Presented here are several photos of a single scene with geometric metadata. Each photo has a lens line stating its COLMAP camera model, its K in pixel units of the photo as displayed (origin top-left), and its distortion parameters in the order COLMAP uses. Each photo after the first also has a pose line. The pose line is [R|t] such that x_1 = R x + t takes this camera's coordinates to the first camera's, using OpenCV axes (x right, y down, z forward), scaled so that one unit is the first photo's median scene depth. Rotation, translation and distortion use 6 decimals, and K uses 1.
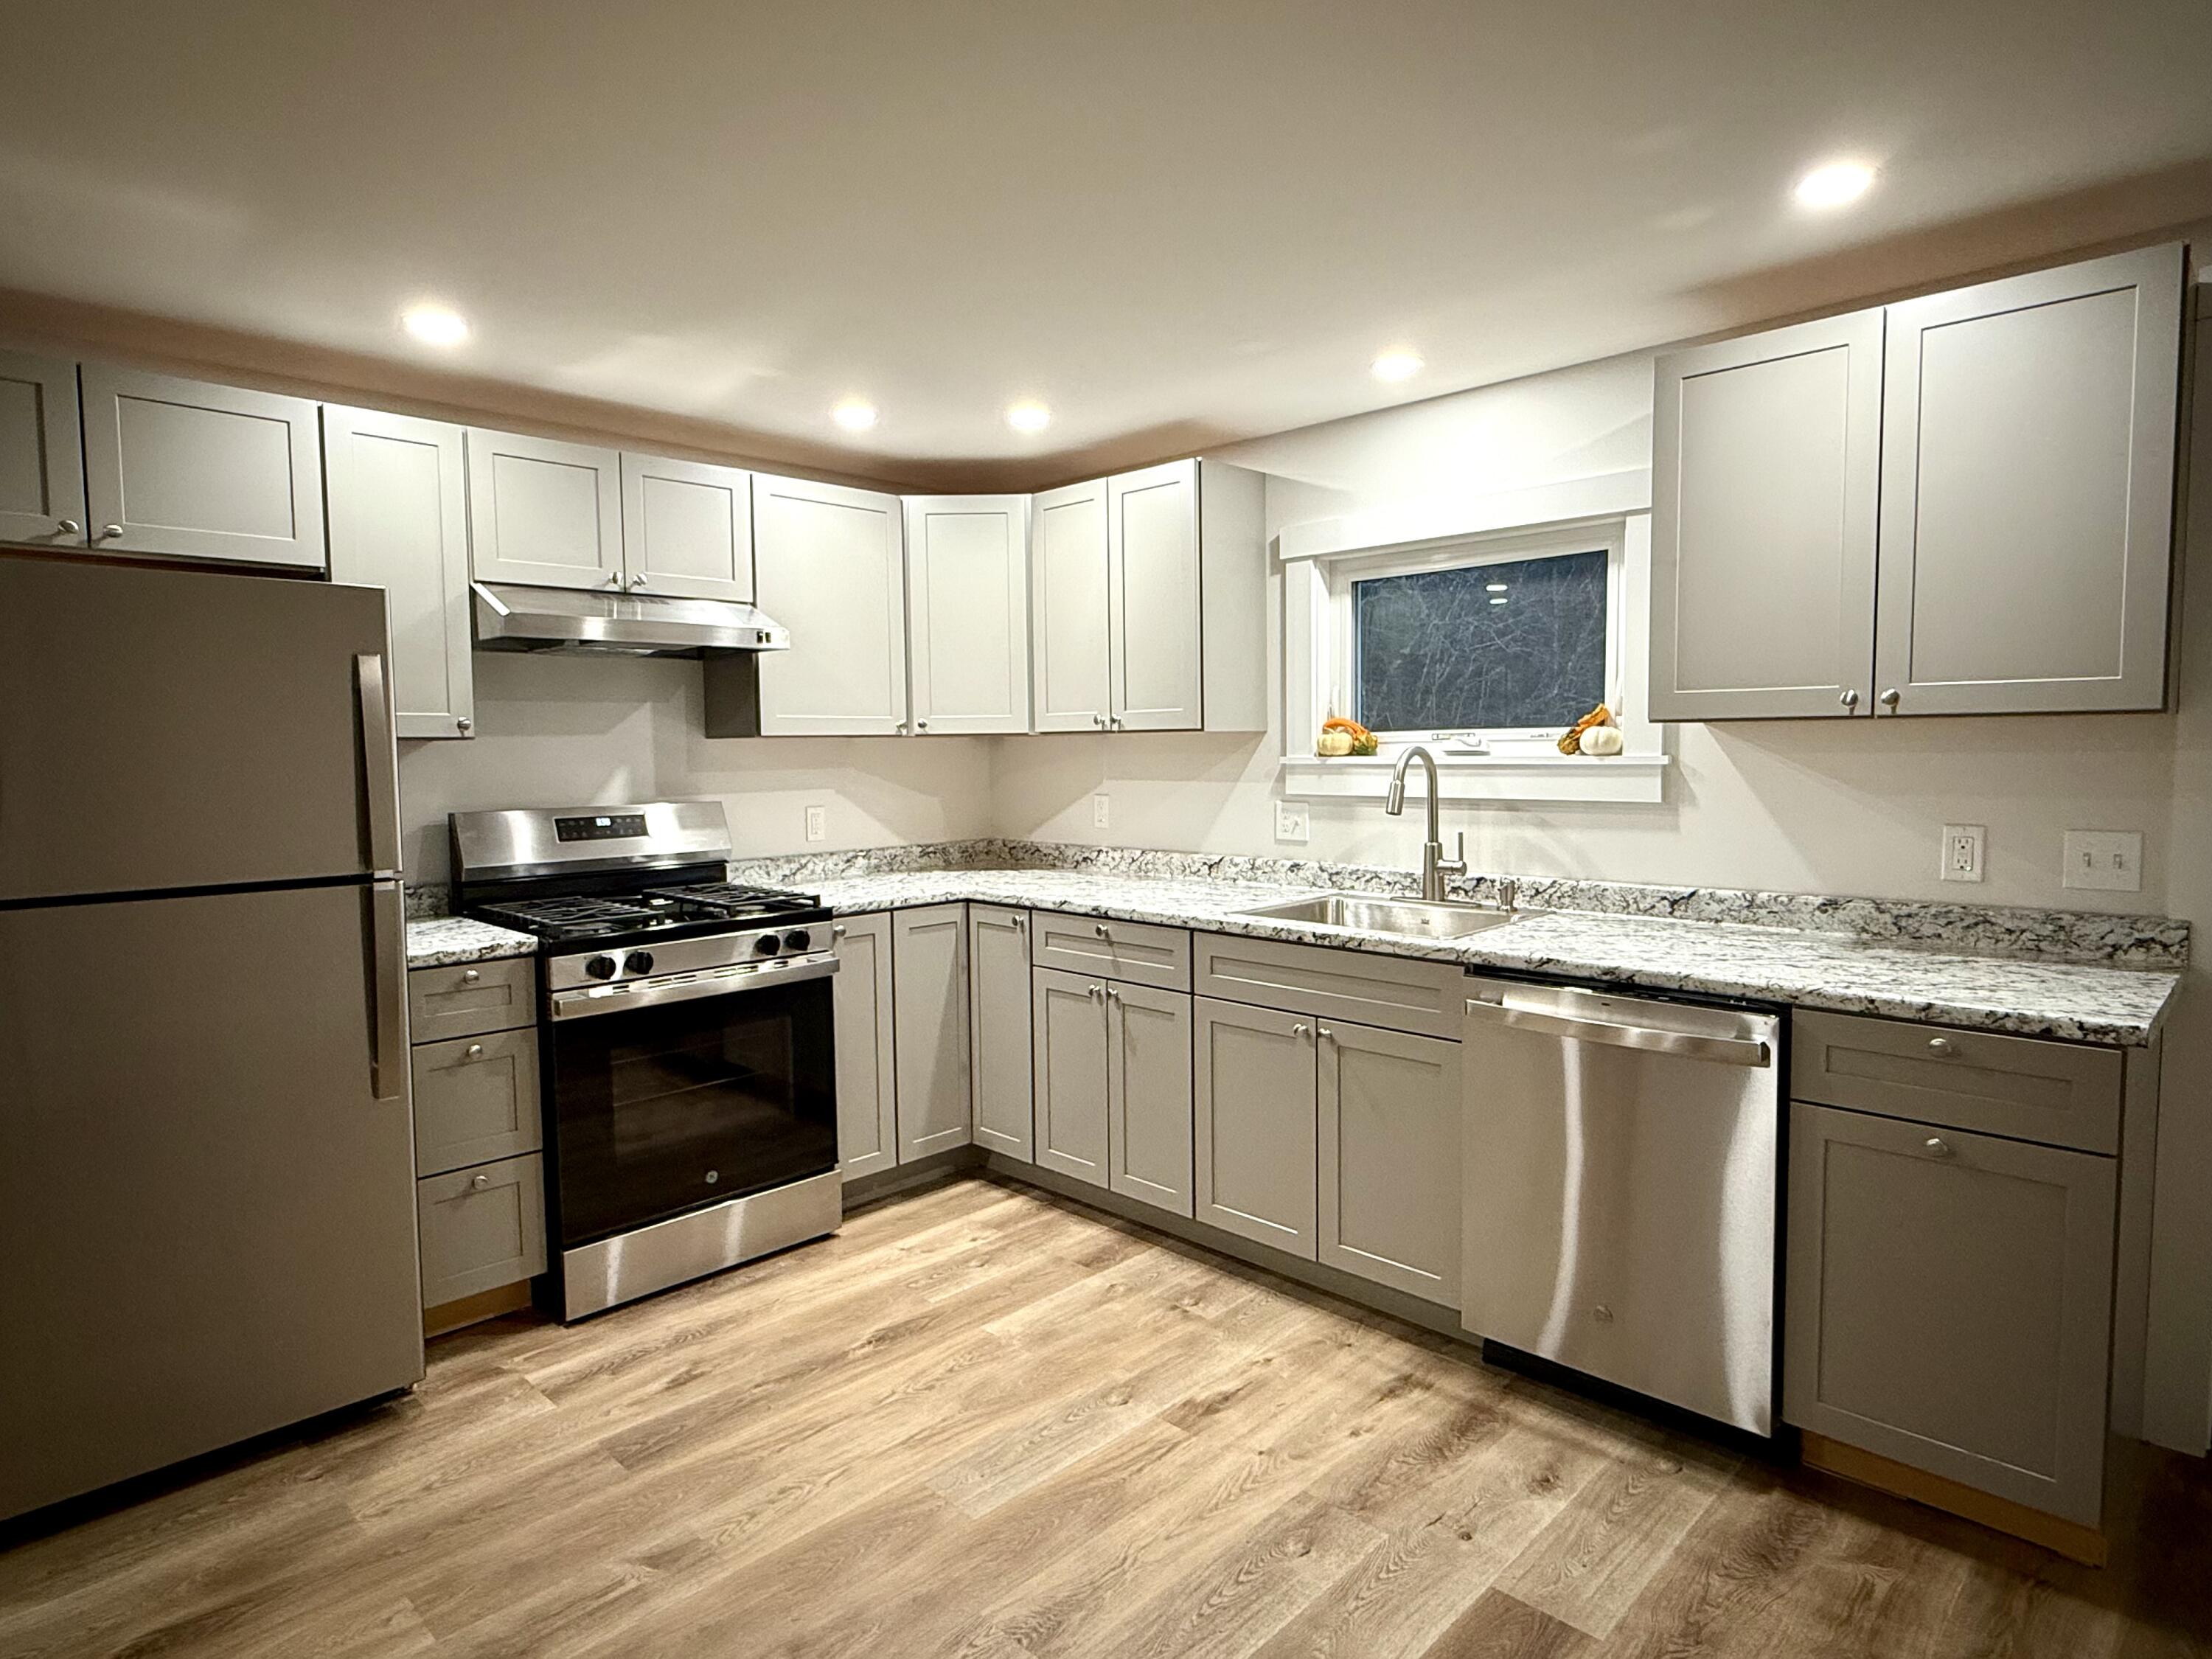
lens RADIAL K [[1223.3, 0, 1106.0], [0, 1223.3, 829.5], [0, 0, 1]] dist [0.001425, -0.000186]
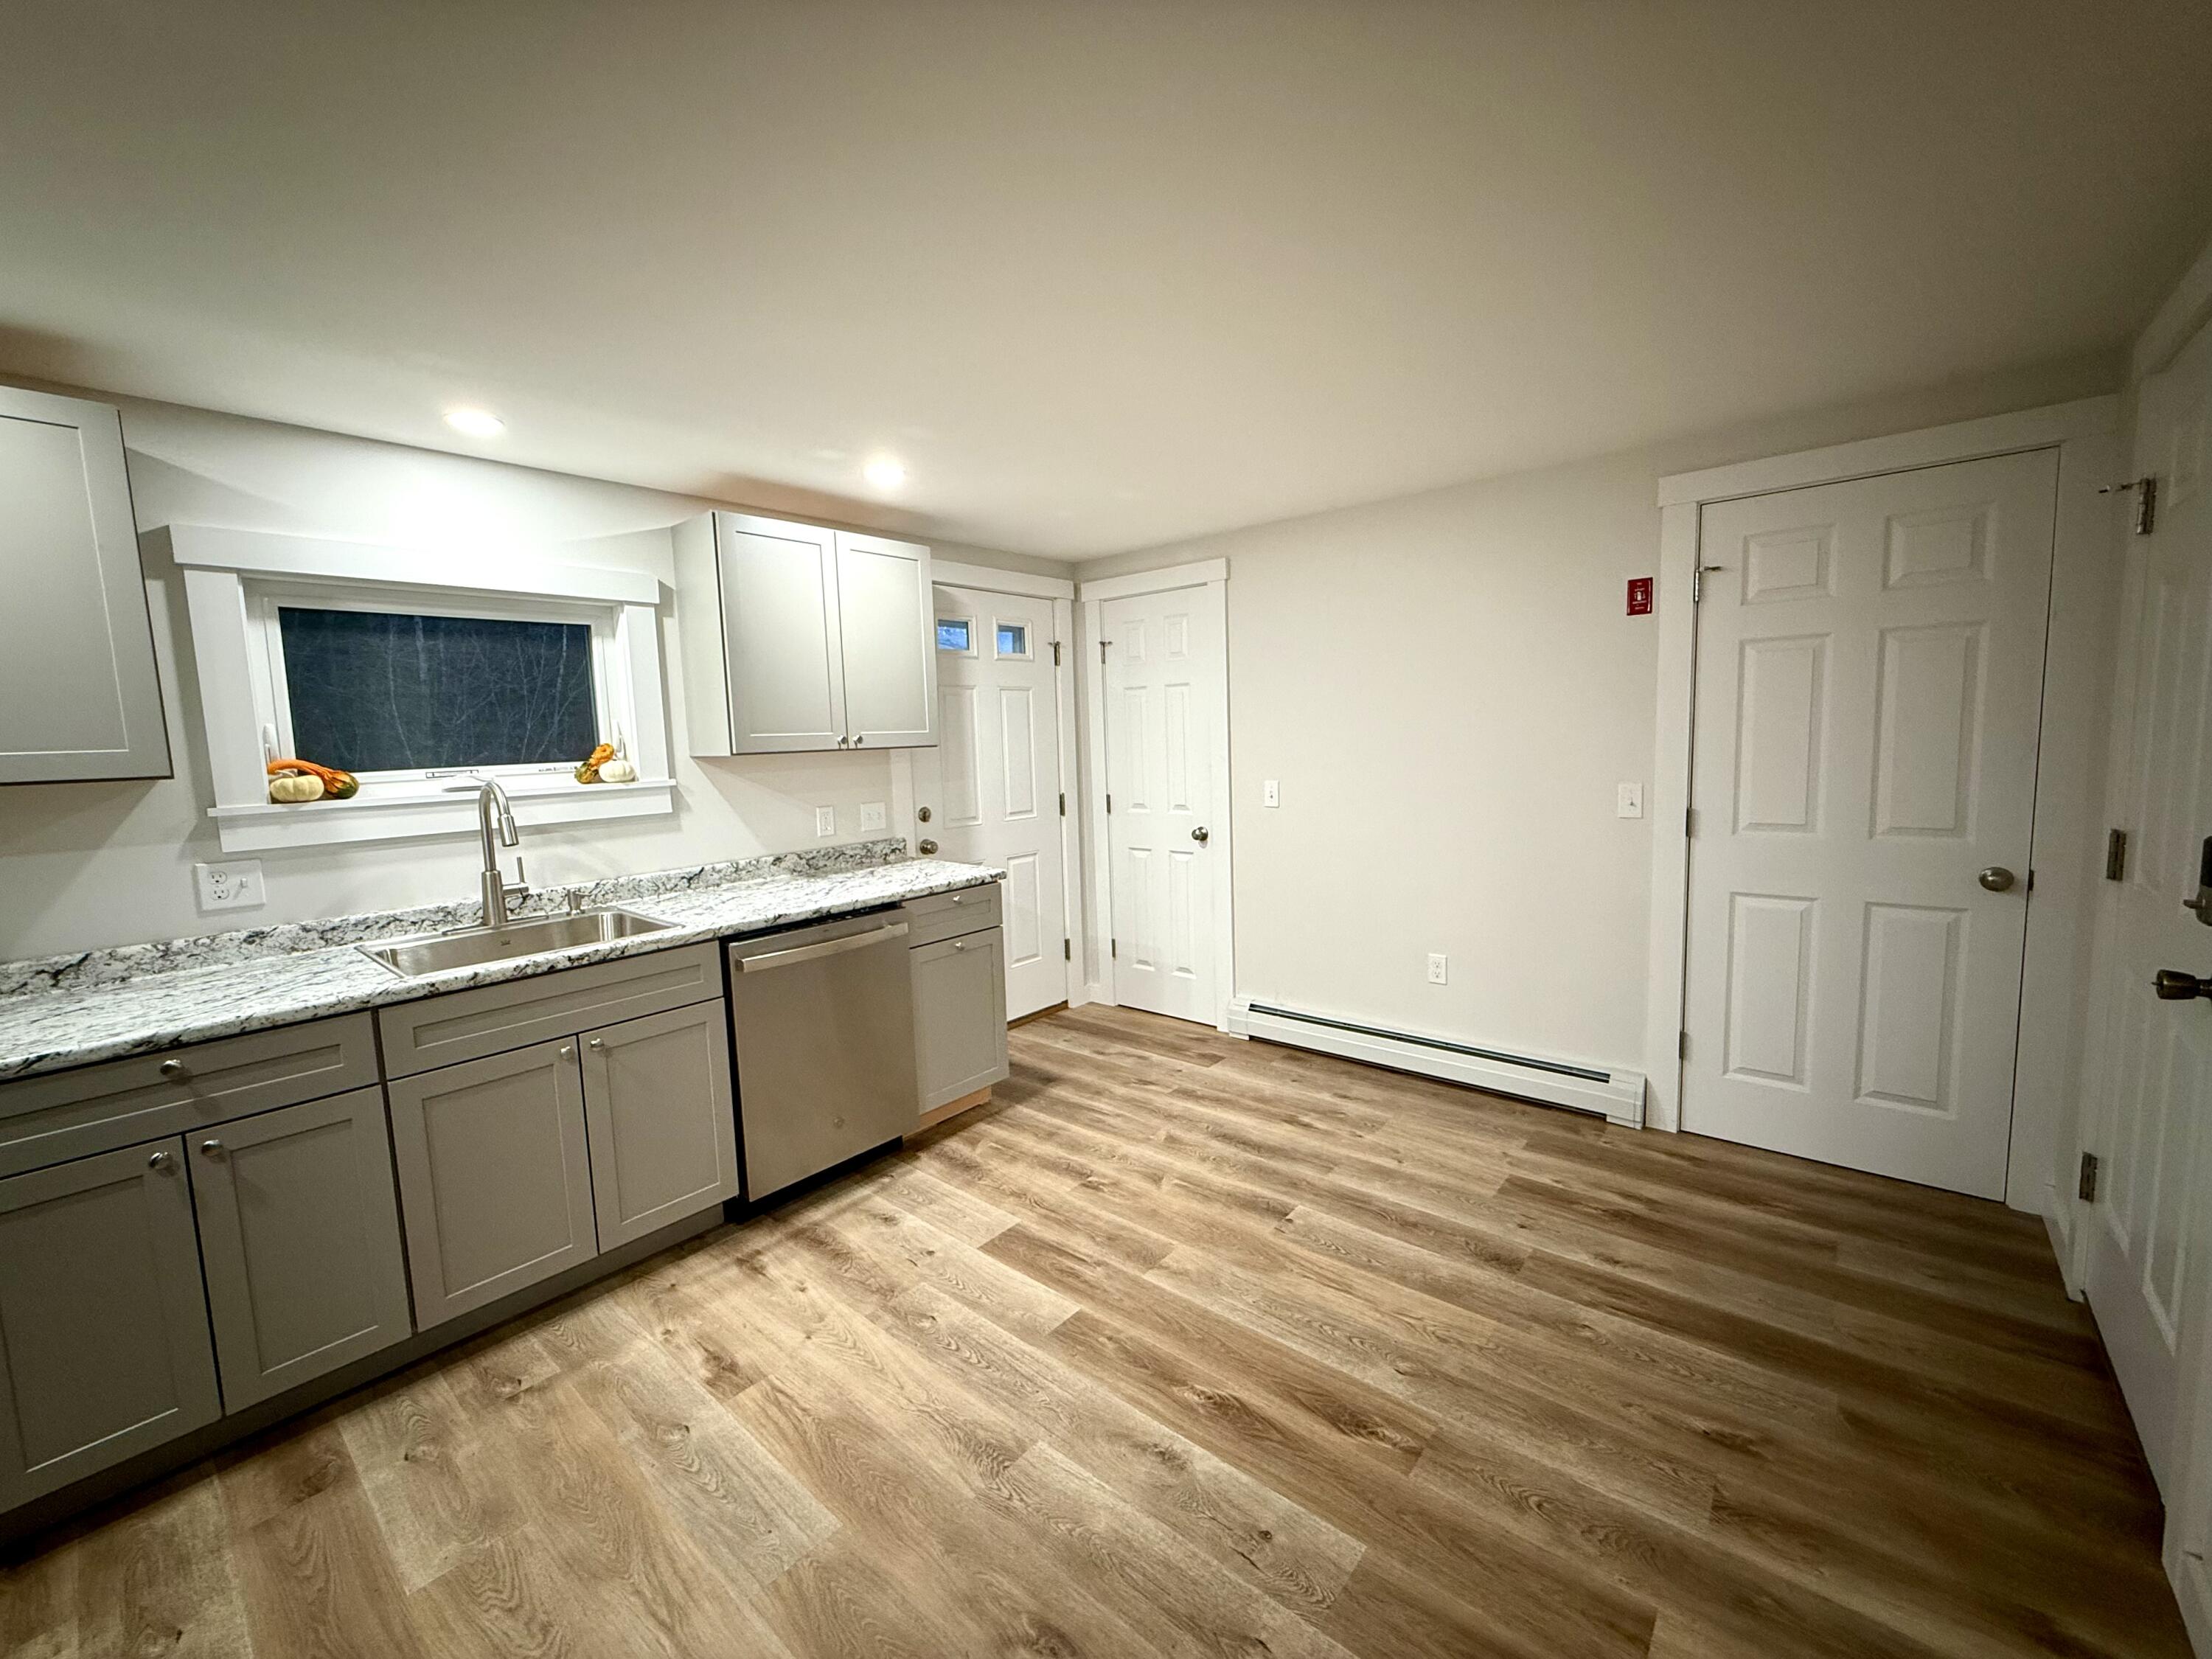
lens RADIAL K [[888.8, 0, 1049.5], [0, 888.8, 842.1], [0, 0, 1]] dist [0.000212, -0.000007]
pose [[-0.037690, -0.090345, 0.995197, -1.015980], [0.121387, 0.988116, 0.094300, -0.053923], [-0.991889, 0.124359, -0.026275, 1.005102]]
